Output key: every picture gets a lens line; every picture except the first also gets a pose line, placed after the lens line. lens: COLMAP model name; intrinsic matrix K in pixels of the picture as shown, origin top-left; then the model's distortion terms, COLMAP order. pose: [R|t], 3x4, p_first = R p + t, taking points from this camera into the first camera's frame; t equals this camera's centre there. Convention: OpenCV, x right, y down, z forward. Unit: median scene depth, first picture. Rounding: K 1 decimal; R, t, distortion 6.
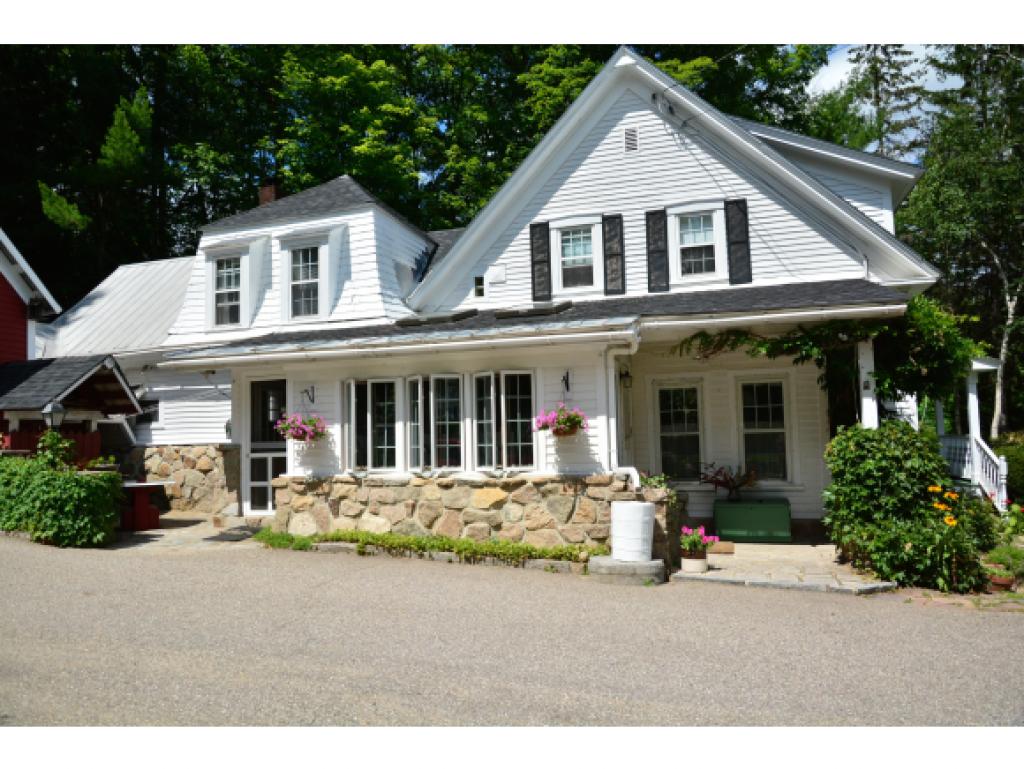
lens RADIAL K [[690.8, 0, 503.8], [0, 690.8, 388.0], [0, 0, 1]] dist [-0.035113, 0.020544]
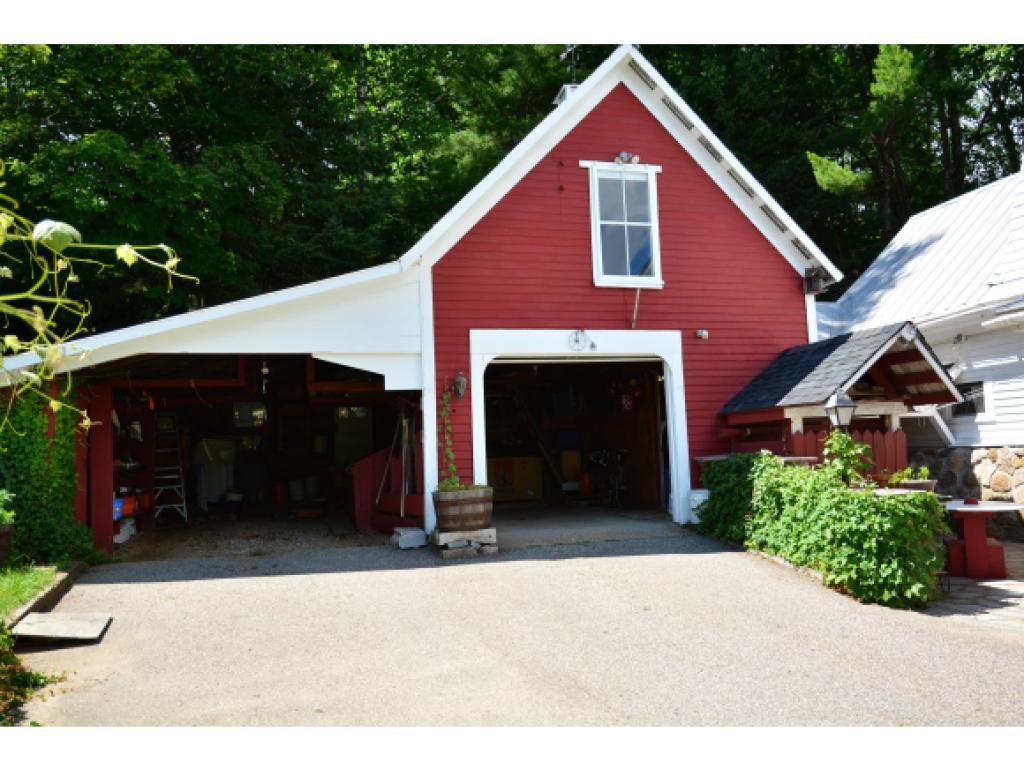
lens RADIAL K [[762.9, 0, 509.7], [0, 762.9, 396.0], [0, 0, 1]] dist [-0.006886, -0.000905]
pose [[0.529196, -0.058525, -0.846479, -0.136617], [0.082099, 0.996469, -0.017569, 0.008400], [0.844518, -0.060198, 0.532132, 0.237039]]
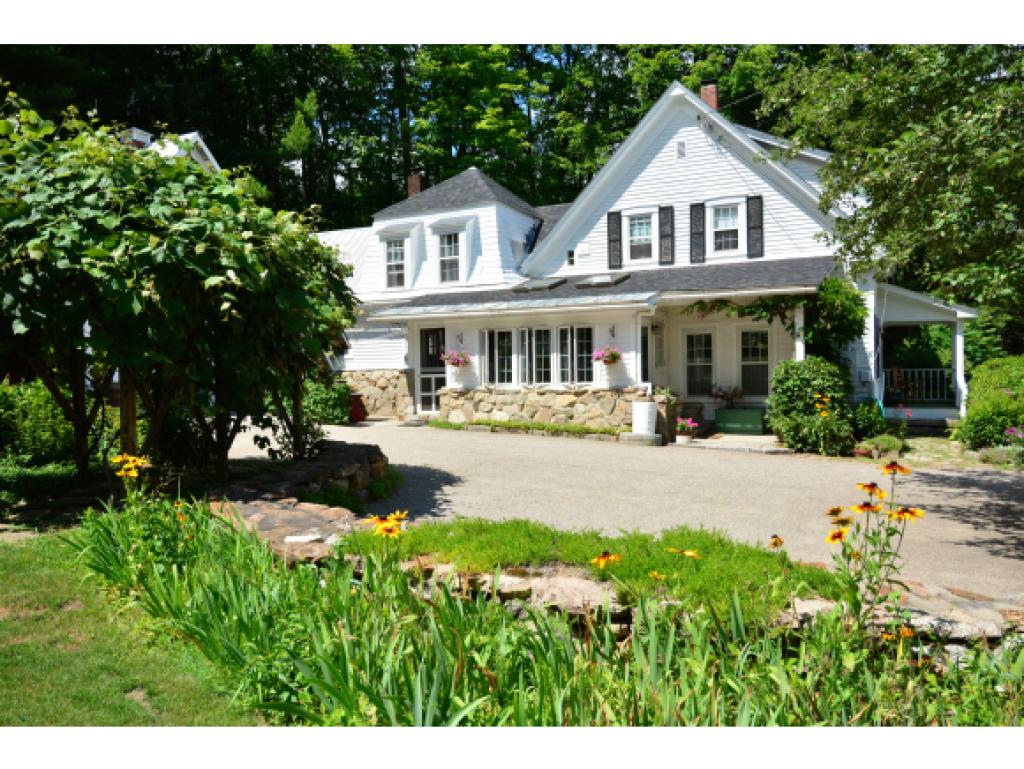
lens RADIAL K [[762.9, 0, 509.7], [0, 762.9, 396.0], [0, 0, 1]] dist [-0.006886, -0.000905]
pose [[0.987757, 0.013988, -0.155372, 0.106339], [0.002205, 0.994621, 0.103560, -0.037684], [0.155985, -0.102635, 0.982413, -0.698215]]
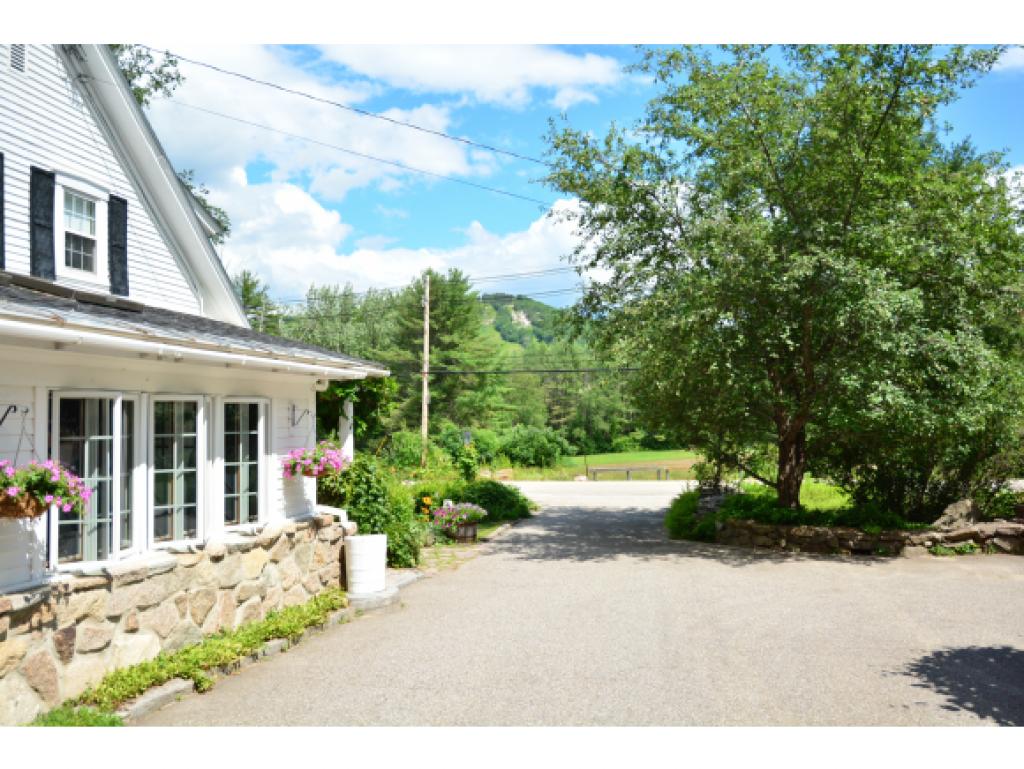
lens RADIAL K [[762.9, 0, 509.7], [0, 762.9, 396.0], [0, 0, 1]] dist [-0.006886, -0.000905]
pose [[-0.088943, 0.056634, 0.994425, -0.724809], [-0.055726, 0.996536, -0.061739, 0.008711], [-0.994477, -0.060906, -0.085479, 0.643715]]
